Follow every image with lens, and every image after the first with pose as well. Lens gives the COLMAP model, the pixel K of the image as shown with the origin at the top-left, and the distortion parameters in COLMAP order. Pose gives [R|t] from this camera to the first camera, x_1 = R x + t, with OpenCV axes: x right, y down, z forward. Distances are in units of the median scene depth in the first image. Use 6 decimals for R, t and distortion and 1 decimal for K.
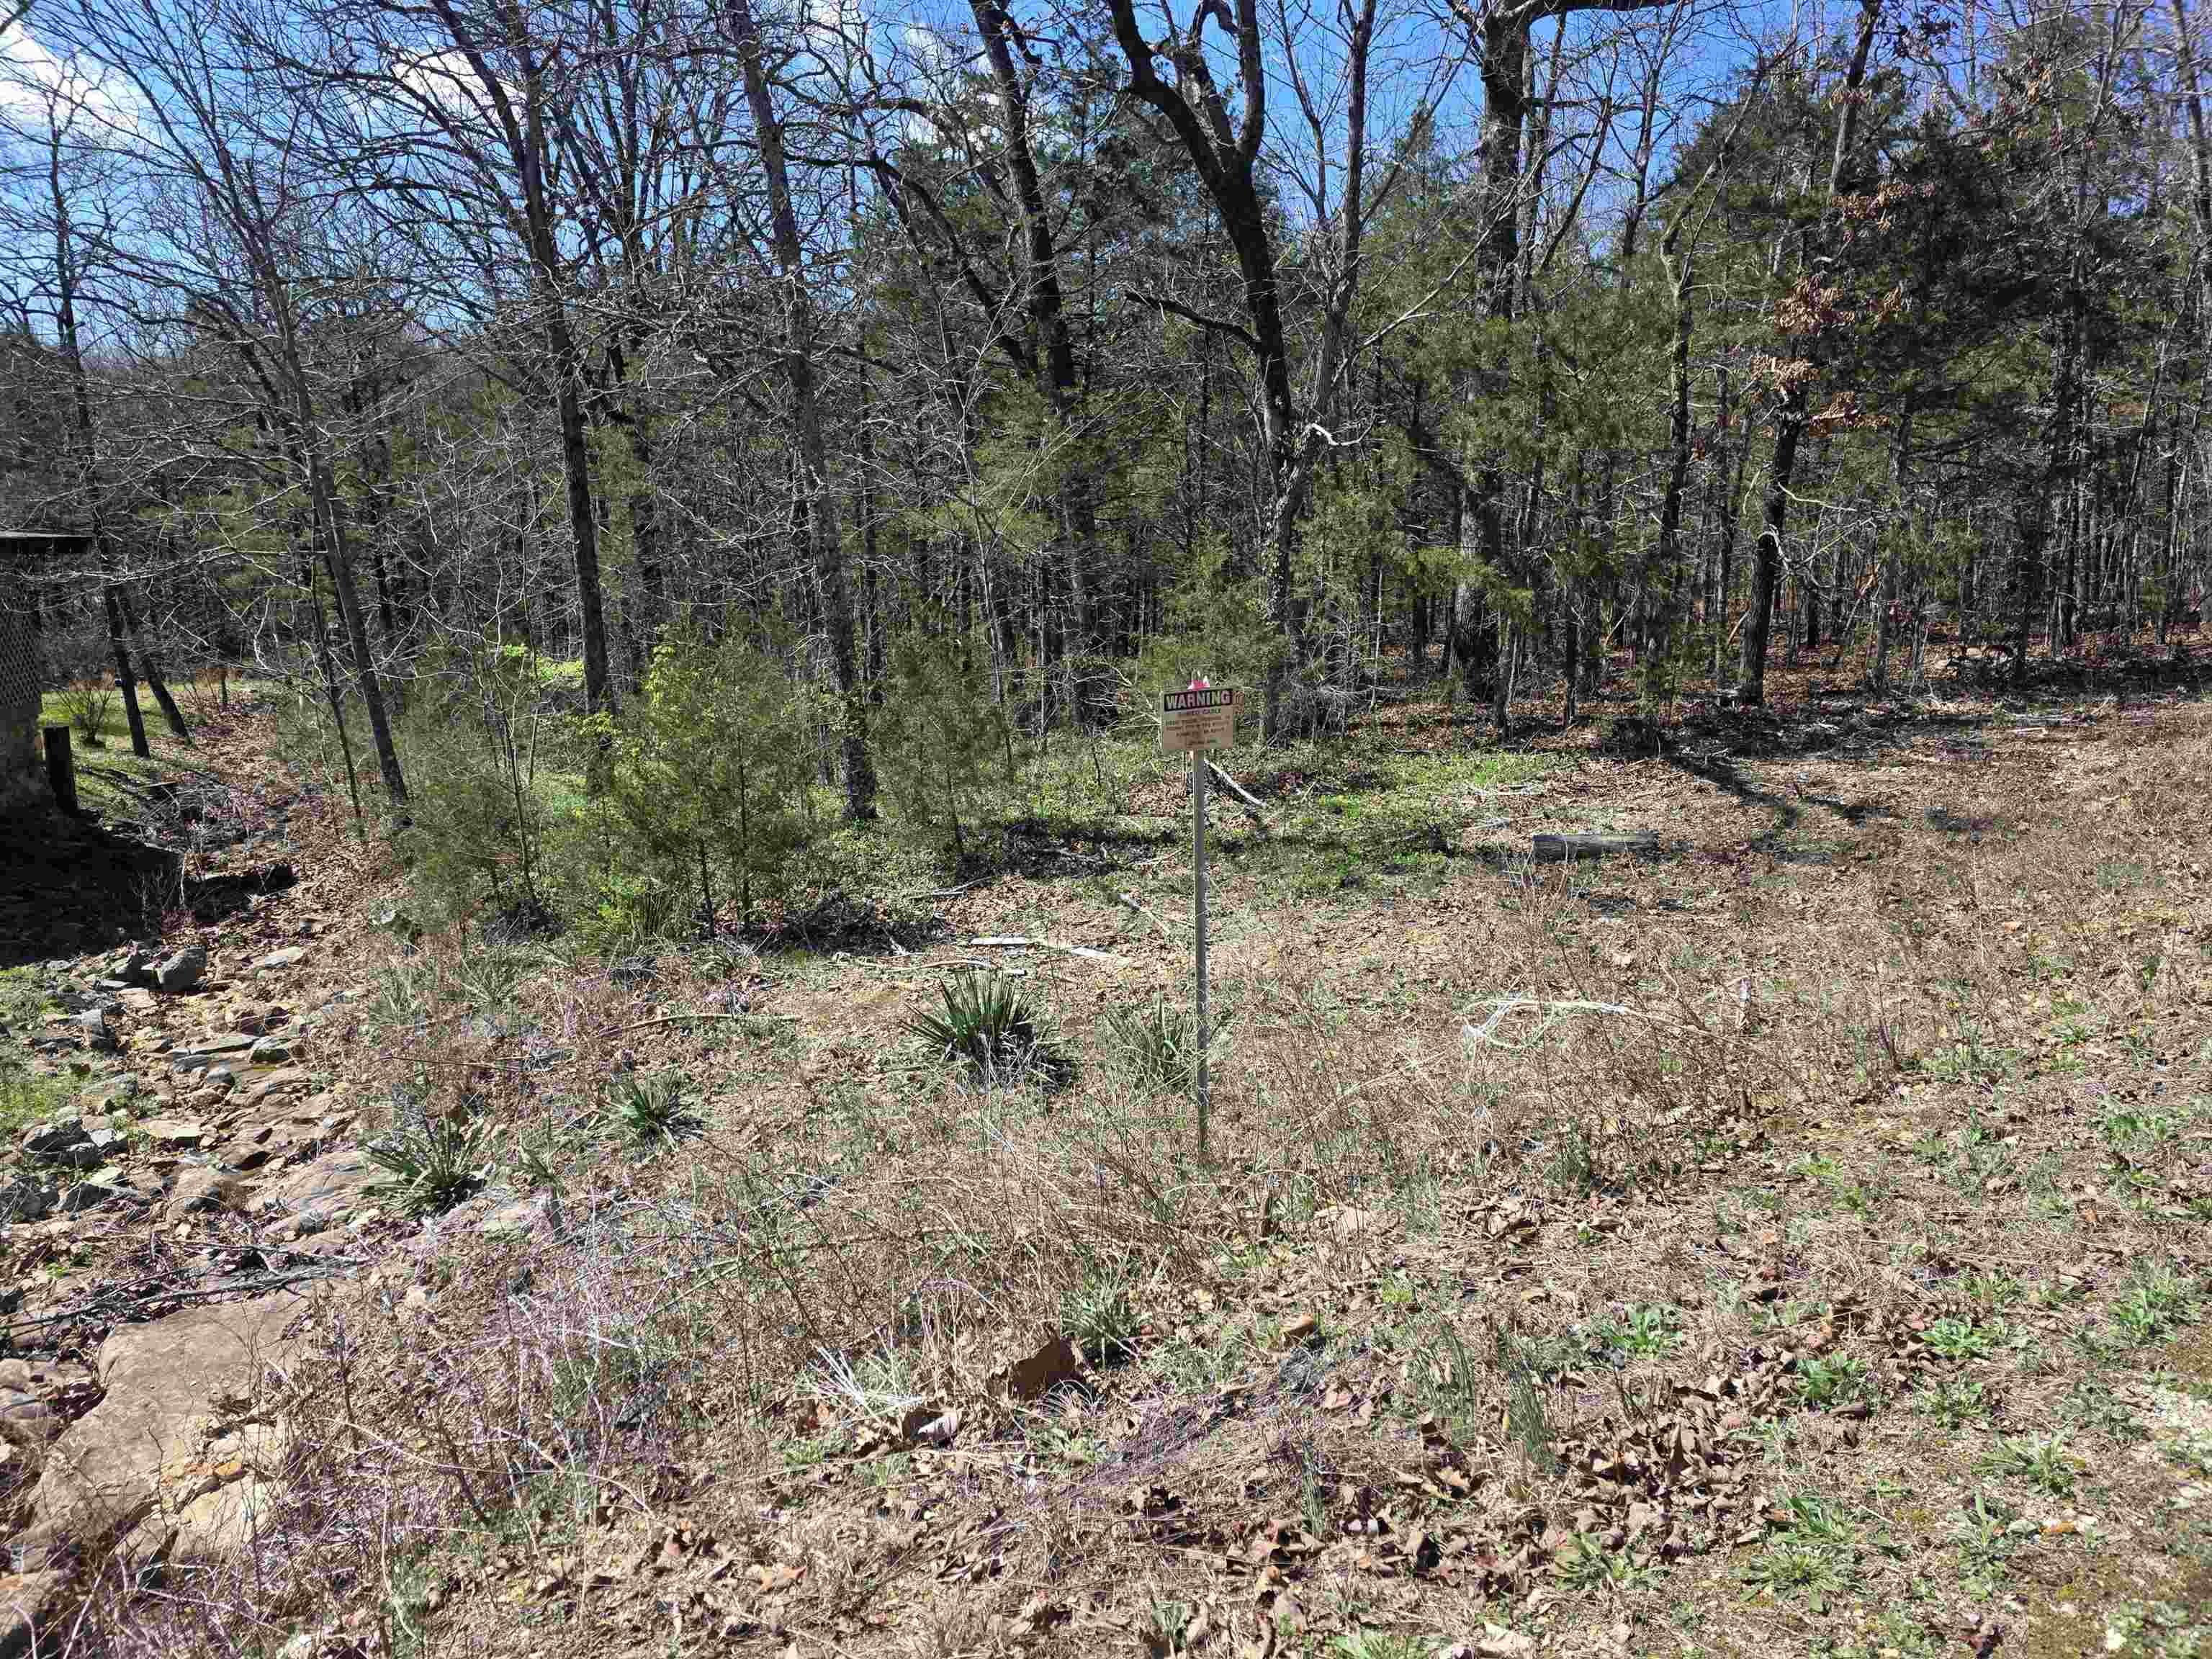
lens RADIAL K [[1432.2, 0, 1099.0], [0, 1432.2, 796.5], [0, 0, 1]] dist [0.064108, -0.065428]
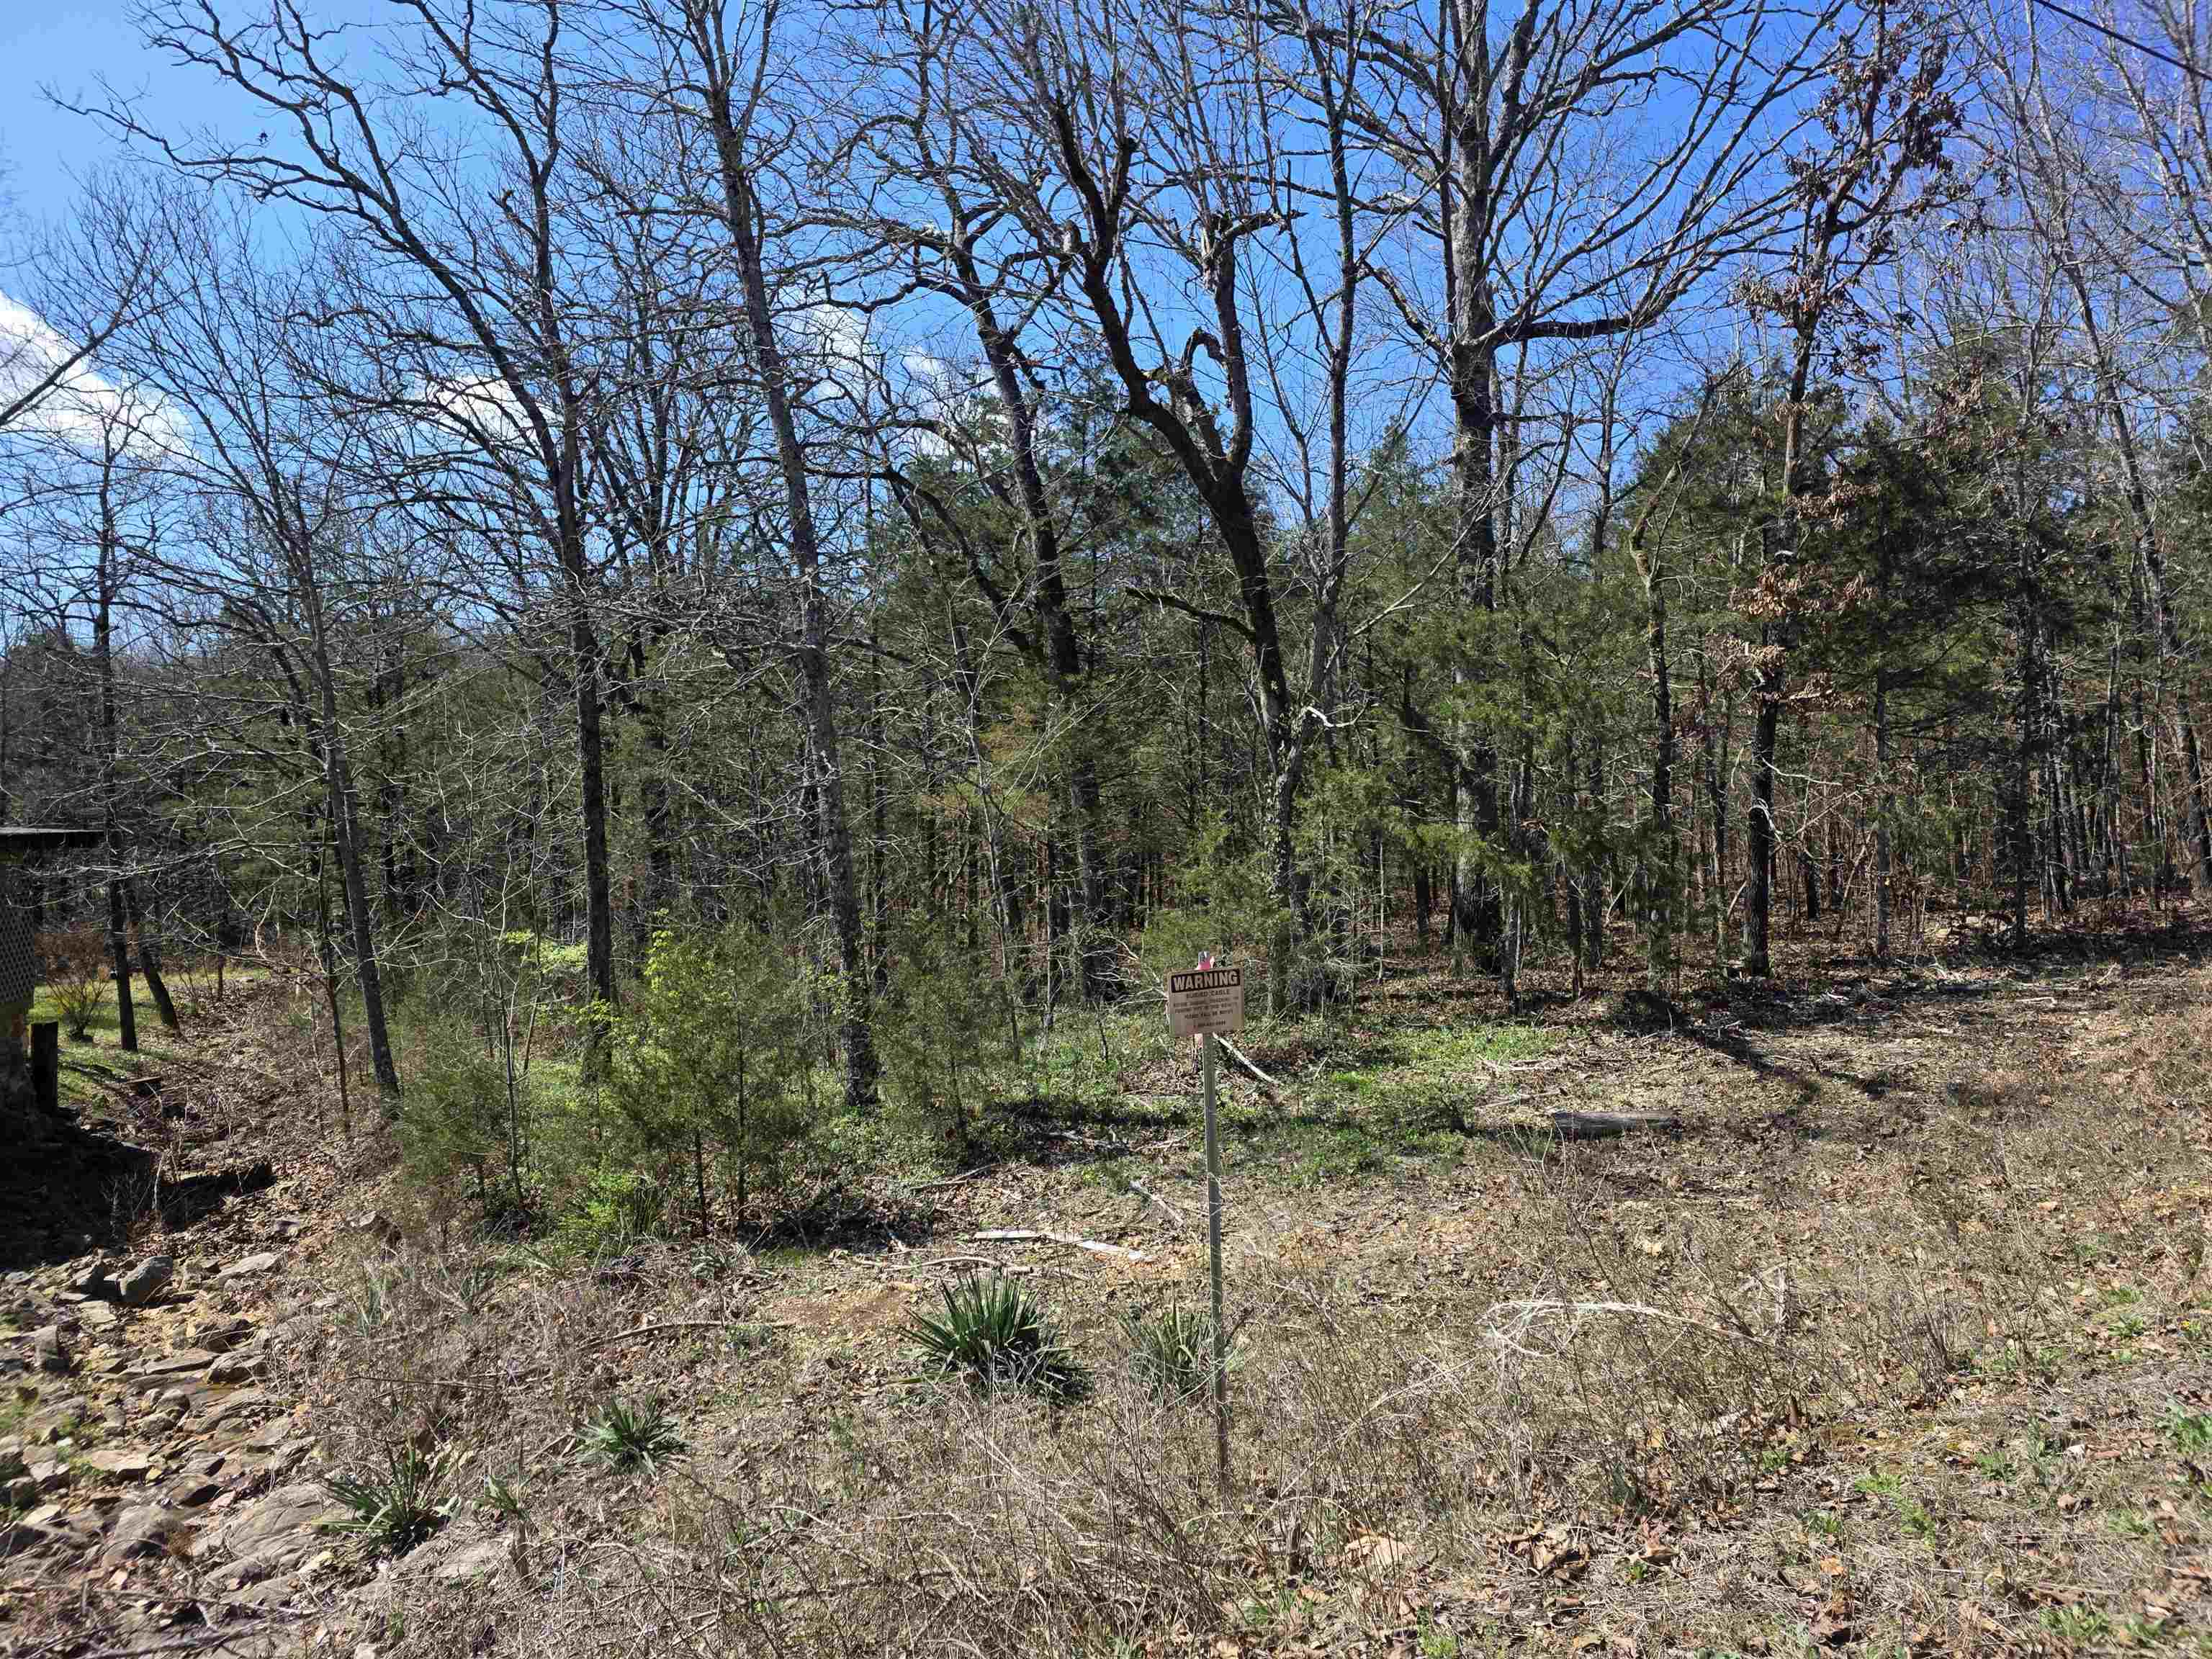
lens RADIAL K [[1435.5, 0, 1118.2], [0, 1435.5, 801.4], [0, 0, 1]] dist [0.050941, -0.046110]
pose [[0.999874, -0.011938, 0.010466, -0.000103], [0.013672, 0.982554, -0.185477, -0.002665], [-0.008069, 0.185596, 0.982593, -0.000455]]
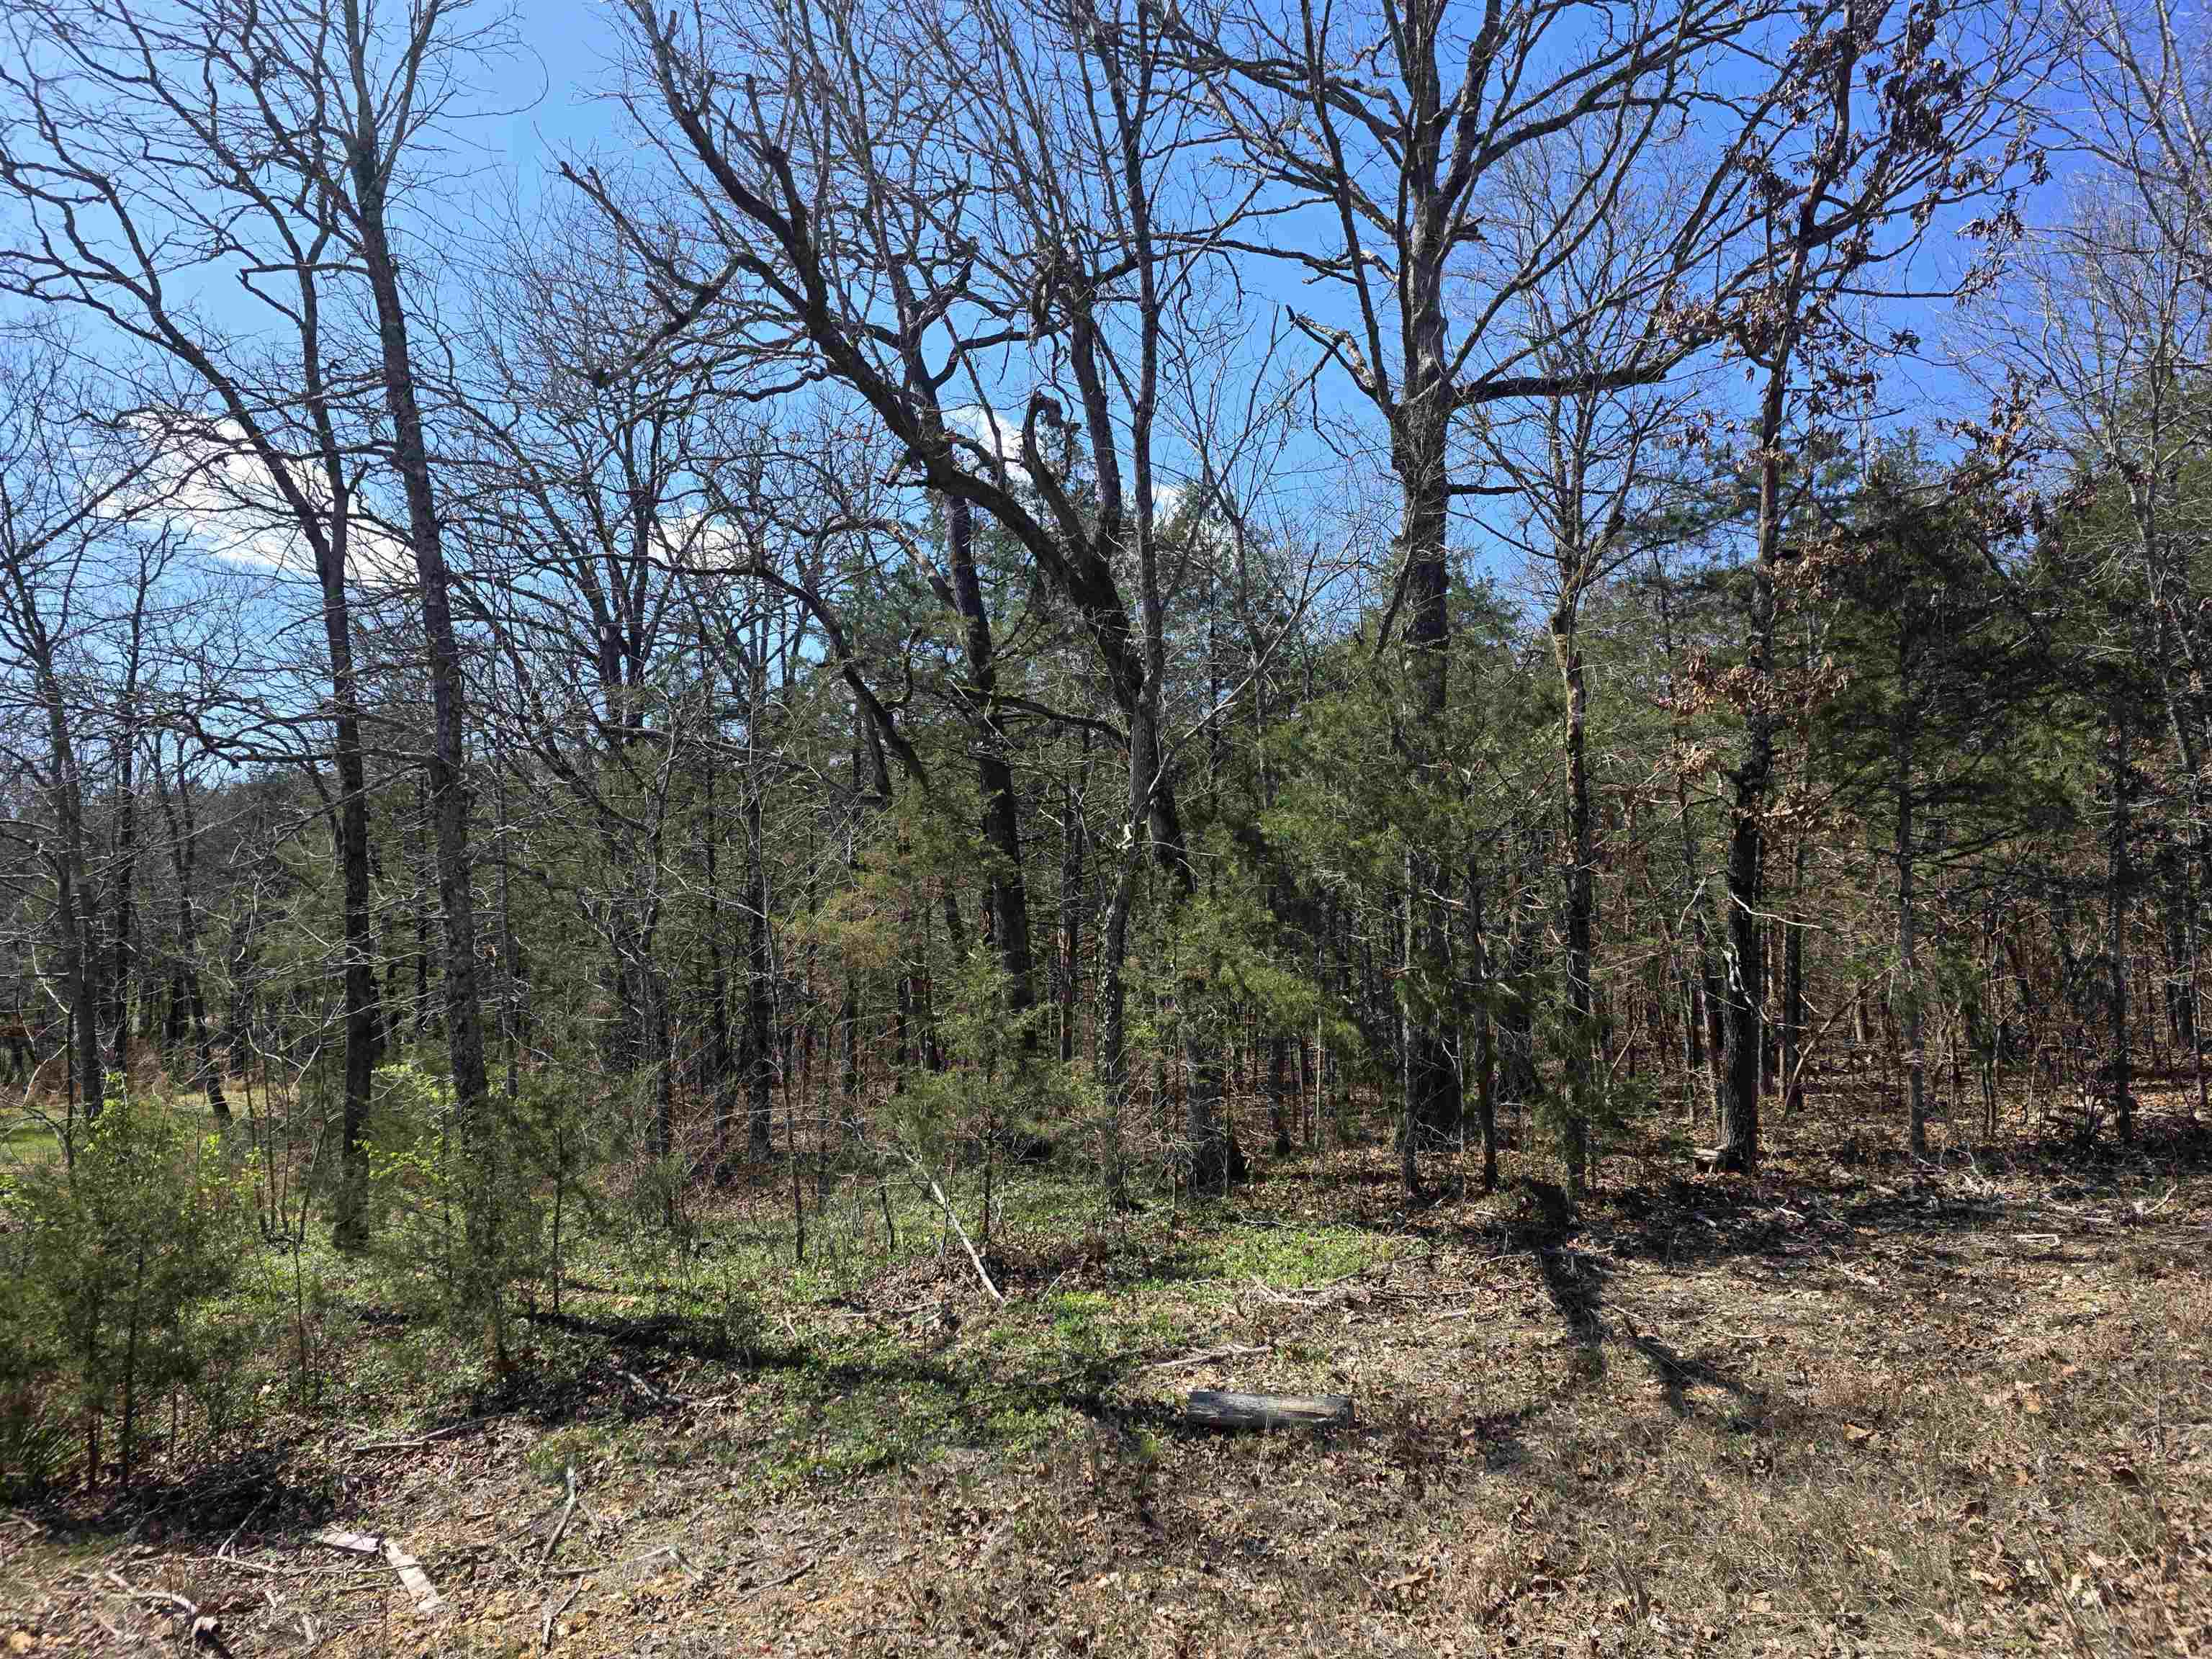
lens RADIAL K [[1451.8, 0, 1096.9], [0, 1451.8, 810.4], [0, 0, 1]] dist [0.063400, -0.054131]
pose [[0.989754, -0.012089, -0.142271, 0.294936], [-0.025282, 0.965828, -0.257948, -0.050094], [0.140528, 0.258902, 0.955626, 0.192955]]
